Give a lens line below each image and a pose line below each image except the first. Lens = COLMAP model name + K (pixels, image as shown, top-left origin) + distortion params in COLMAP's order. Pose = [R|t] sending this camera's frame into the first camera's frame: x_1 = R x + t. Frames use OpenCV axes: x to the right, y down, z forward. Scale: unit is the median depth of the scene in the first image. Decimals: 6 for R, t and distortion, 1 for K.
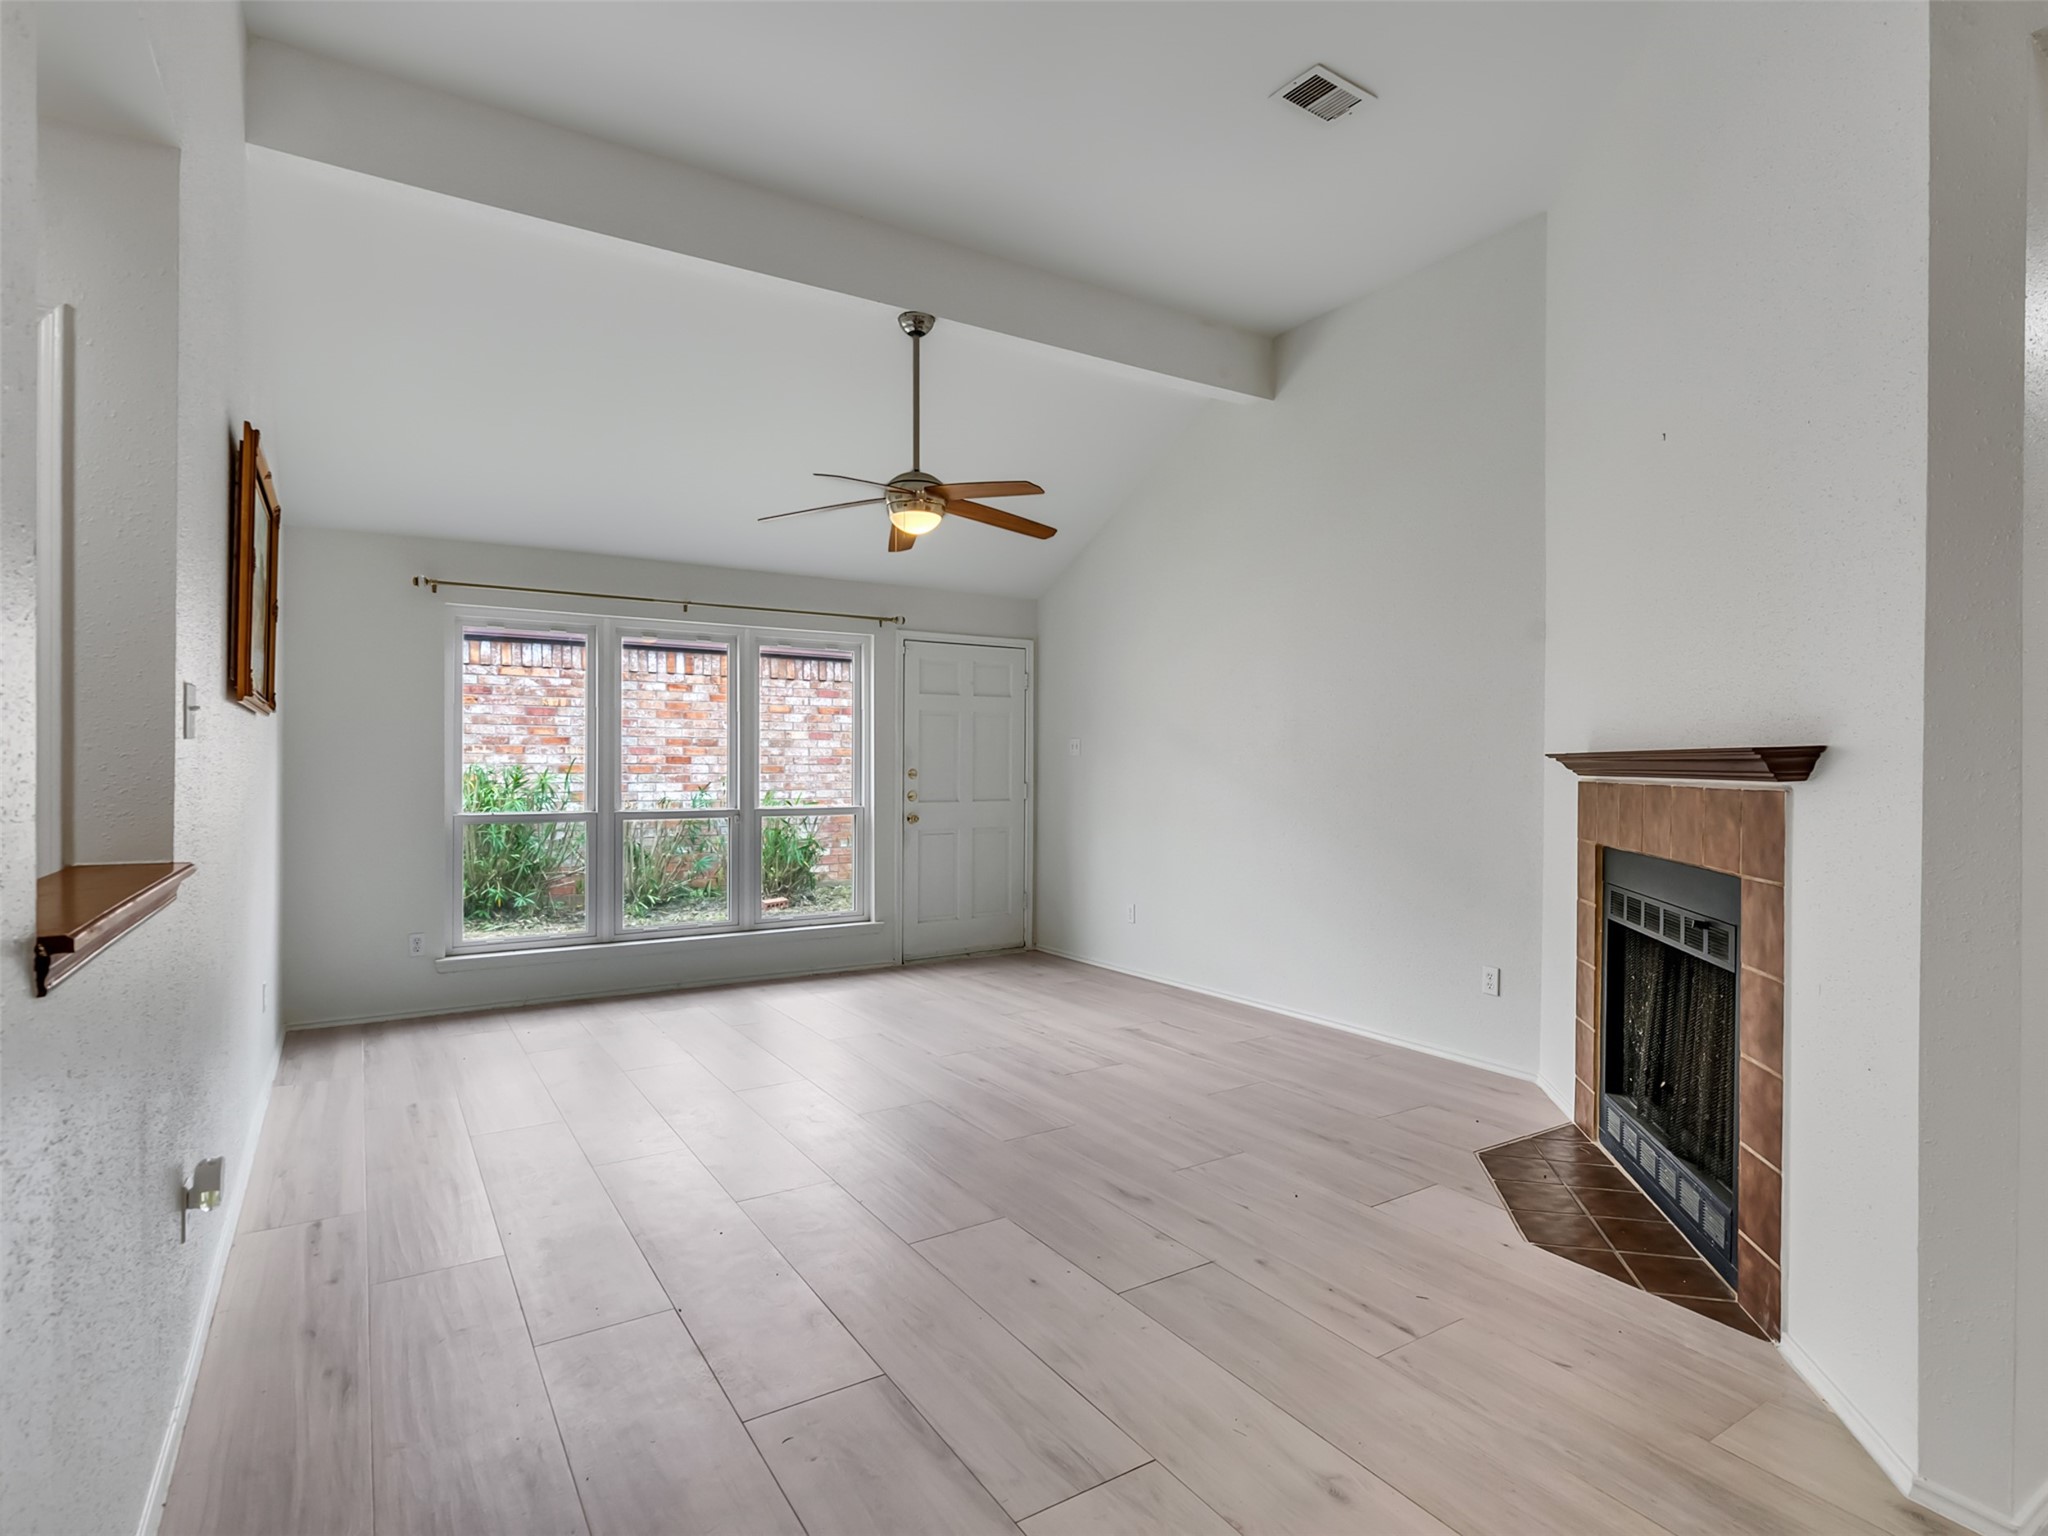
lens RADIAL K [[1045.2, 0, 1003.8], [0, 1045.2, 764.2], [0, 0, 1]] dist [-0.004365, 0.001364]
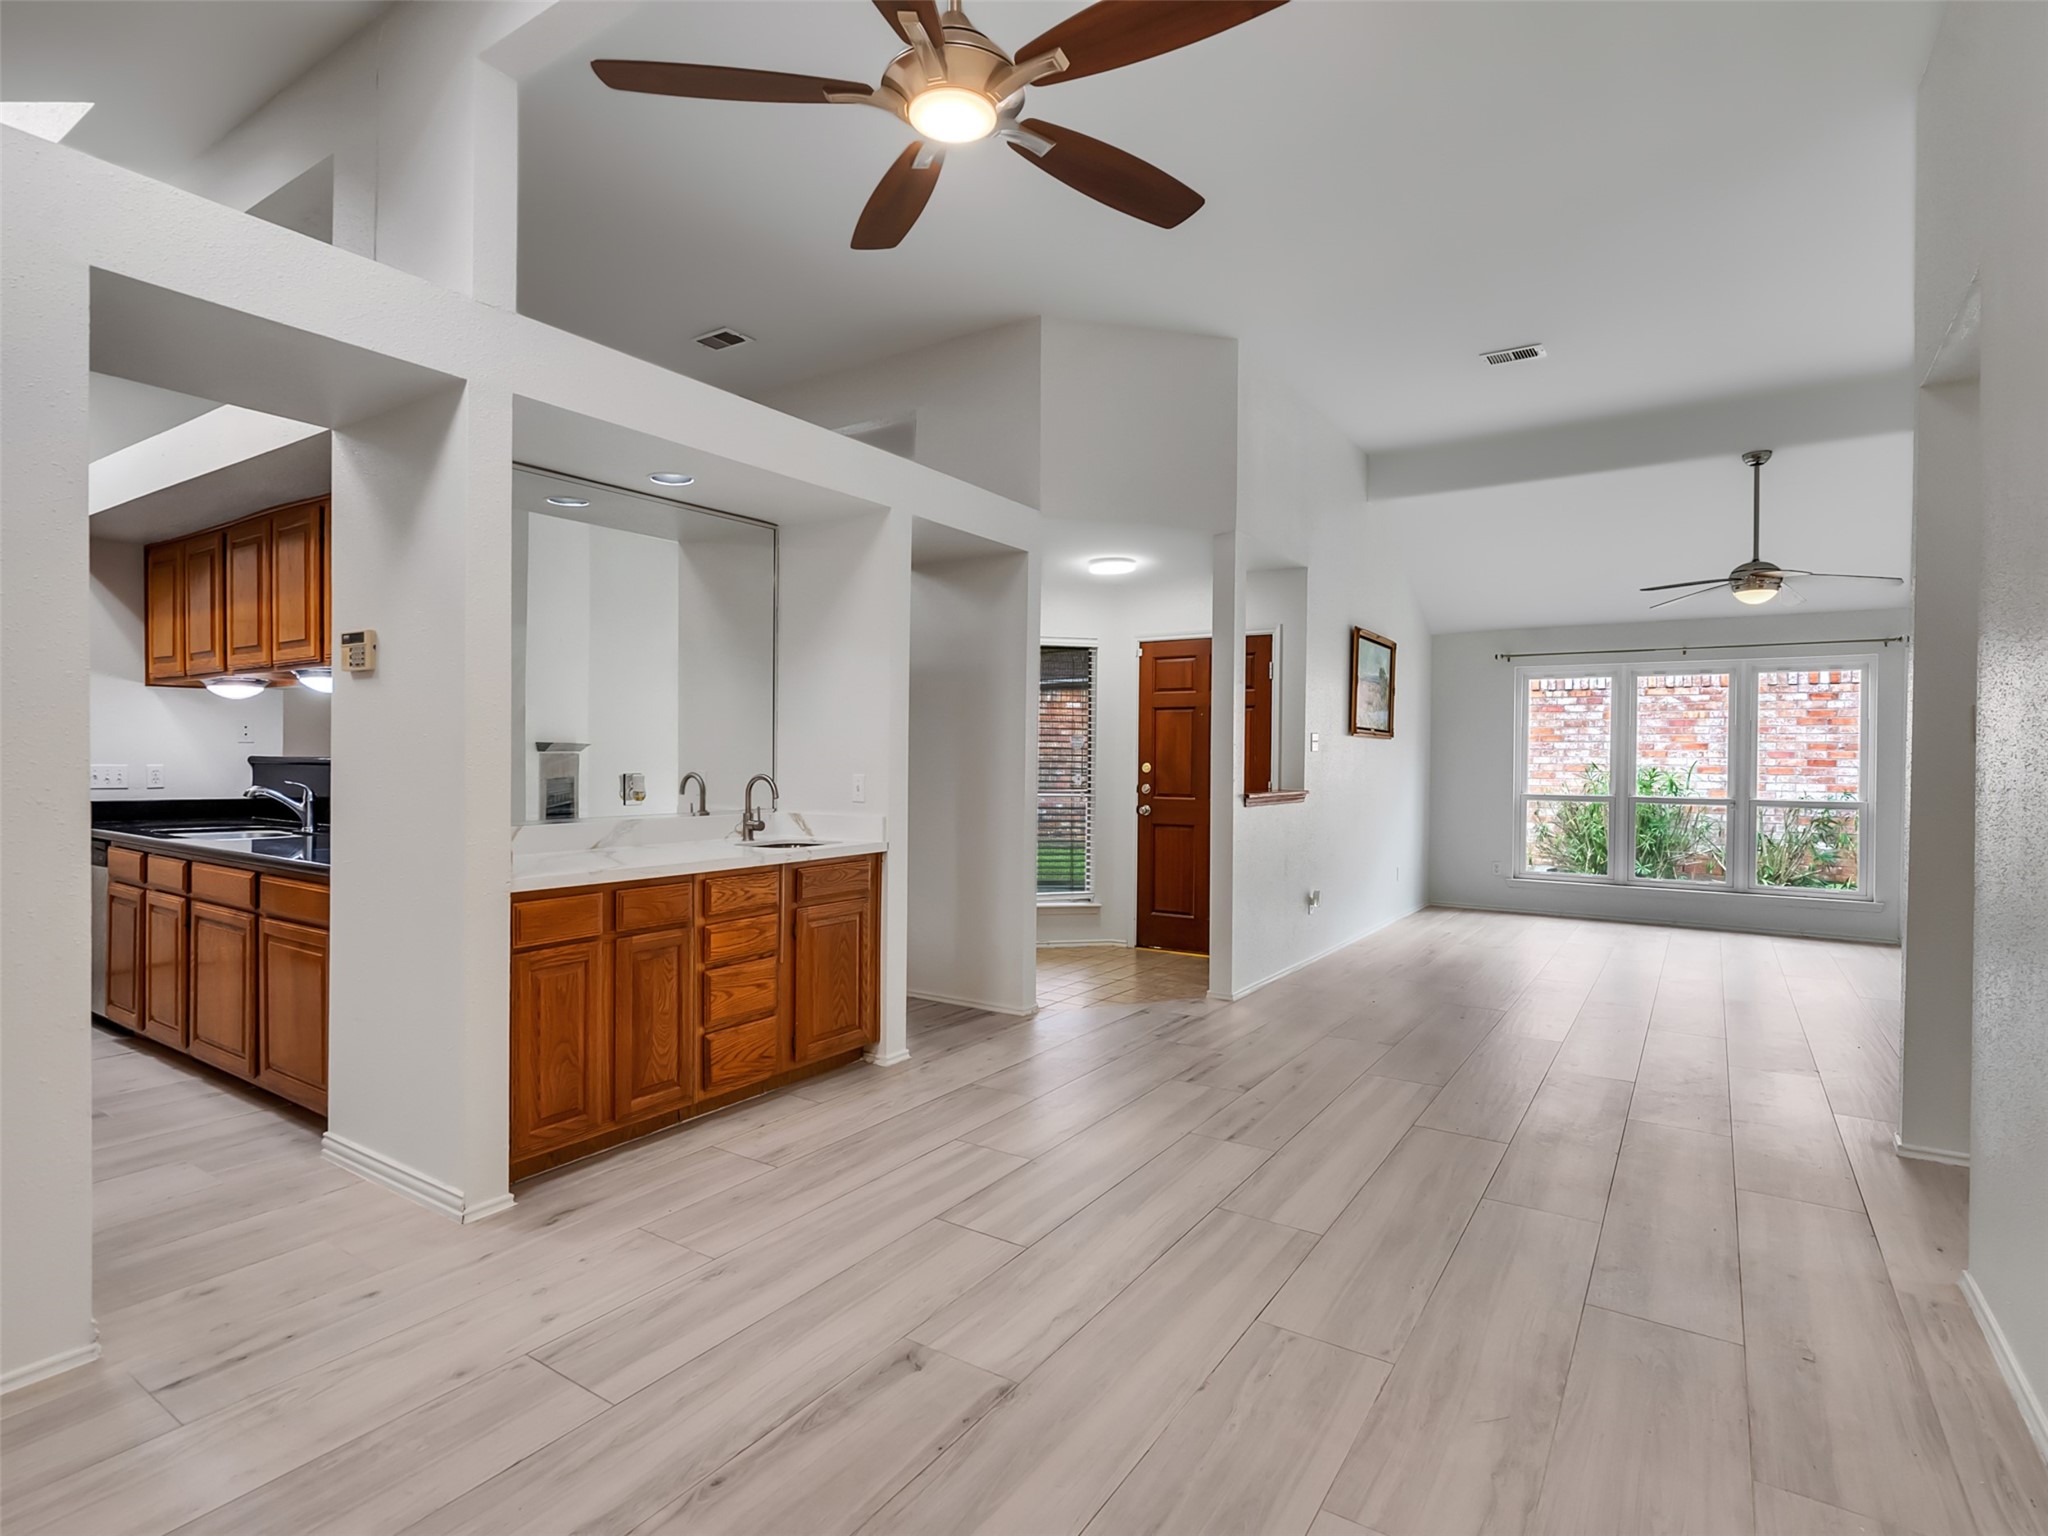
lens RADIAL K [[1045.2, 0, 1003.8], [0, 1045.2, 764.2], [0, 0, 1]] dist [-0.004365, 0.001364]
pose [[0.408624, 0.006275, -0.912681, 0.358537], [-0.009858, 0.999948, 0.002461, 0.003086], [0.912649, 0.007992, 0.408665, -0.235617]]
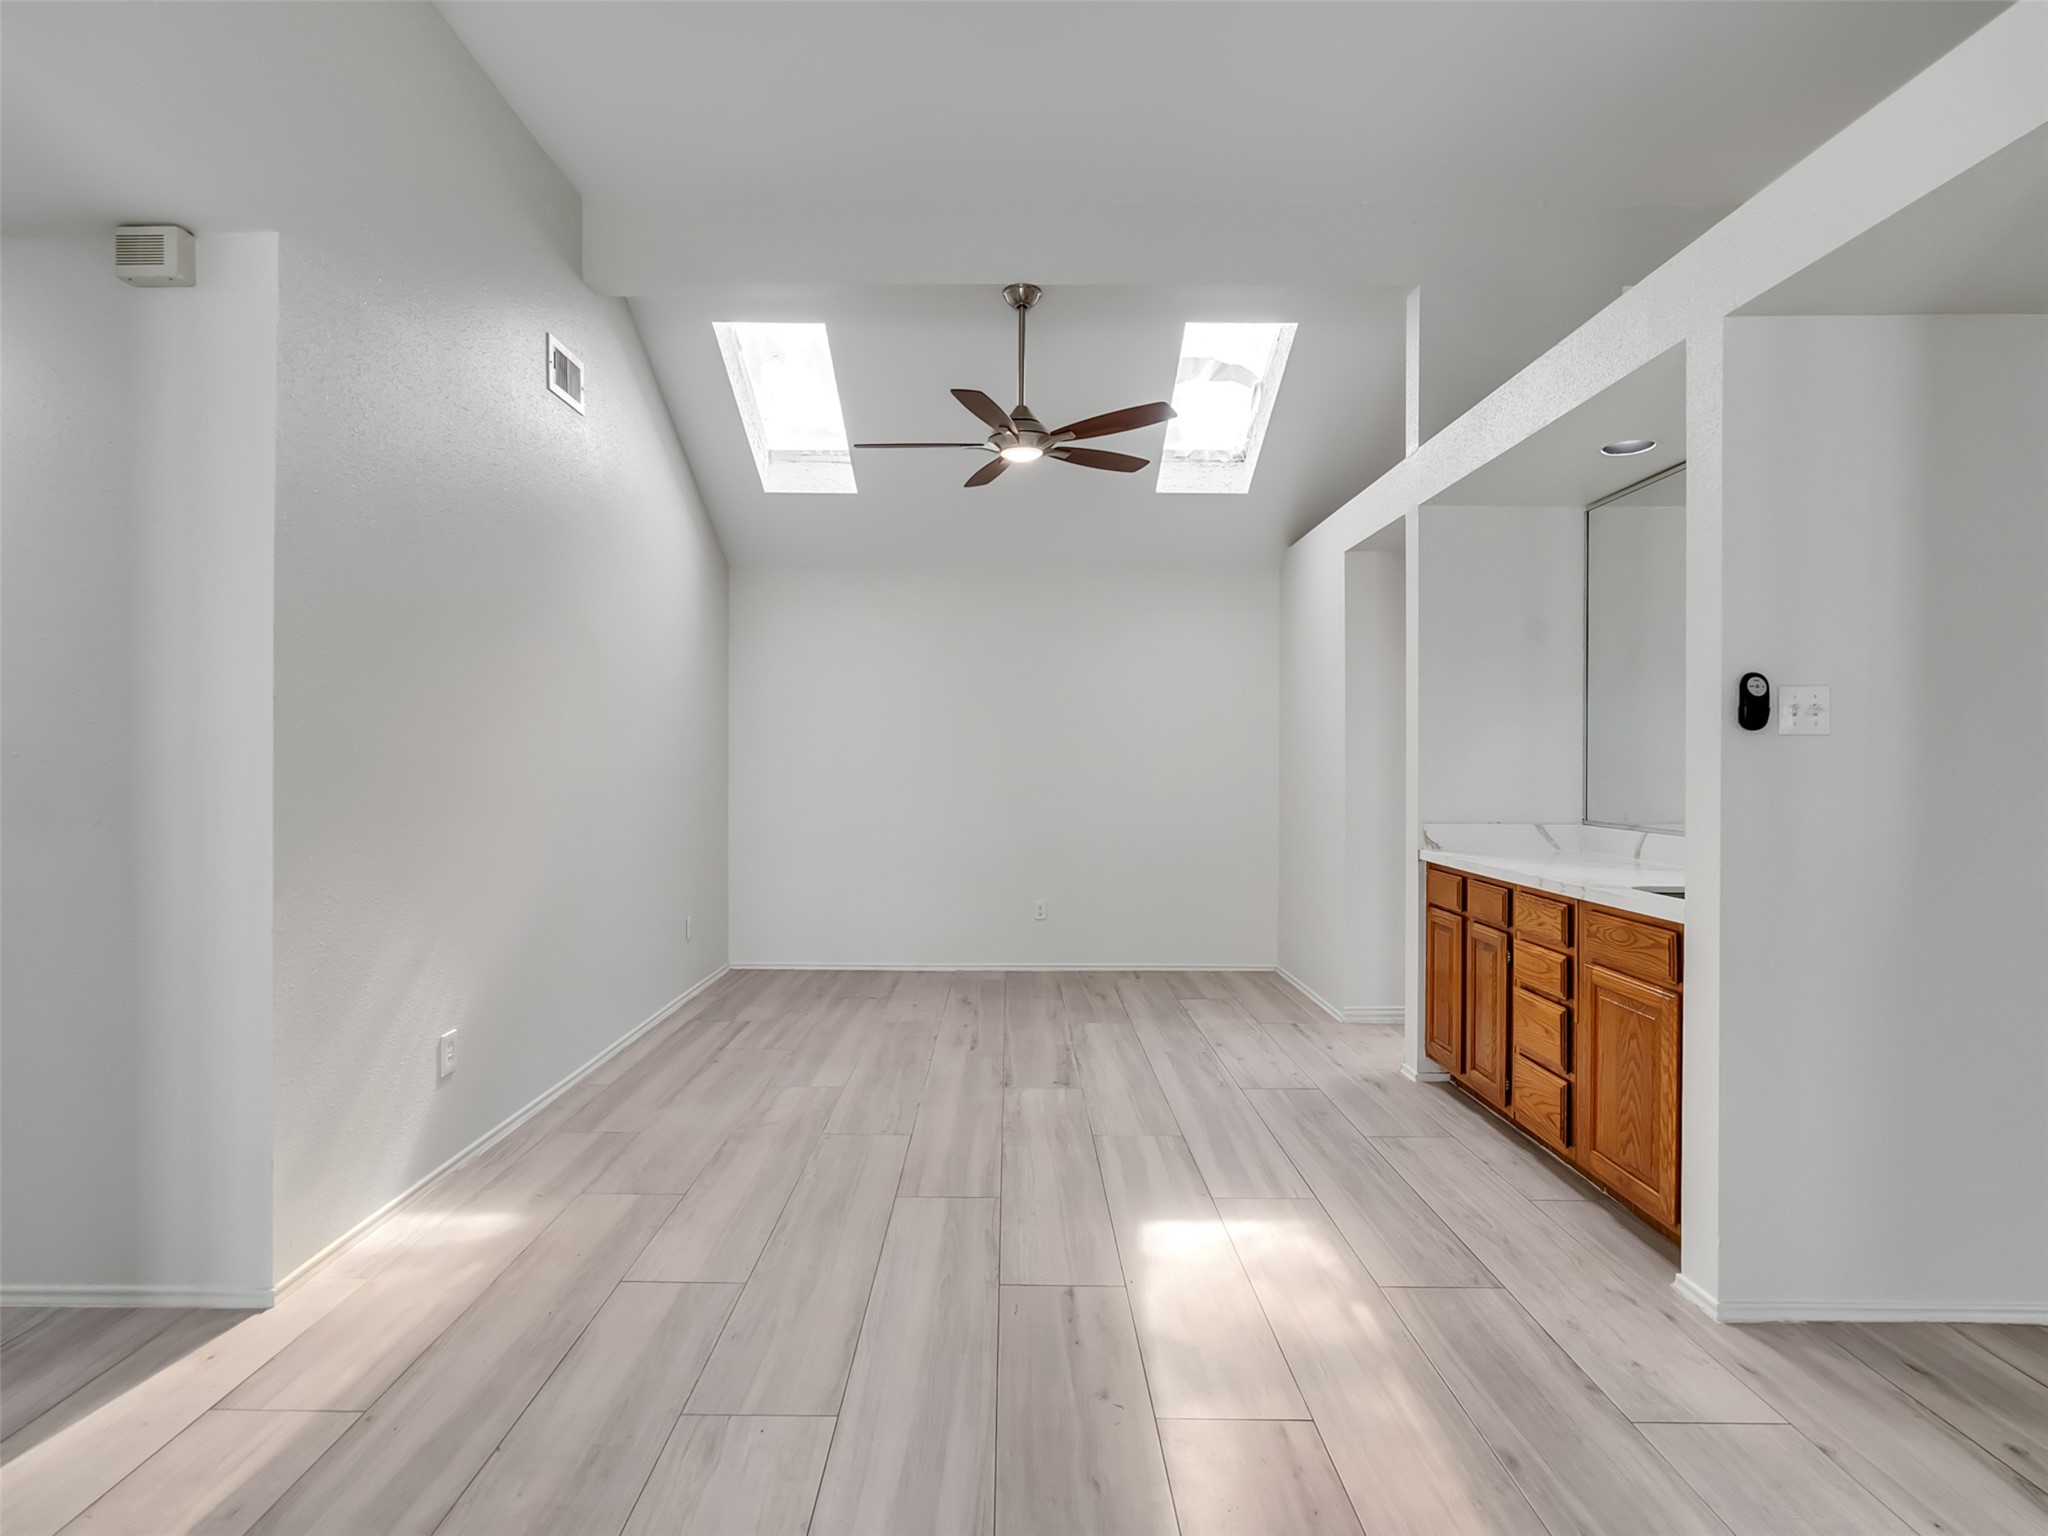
lens RADIAL K [[1045.2, 0, 1003.8], [0, 1045.2, 764.2], [0, 0, 1]] dist [-0.004365, 0.001364]
pose [[-0.846589, -0.010743, 0.532138, -0.051371], [-0.005568, 0.999920, 0.011329, -0.000165], [-0.532218, 0.006628, -0.846582, 0.201036]]
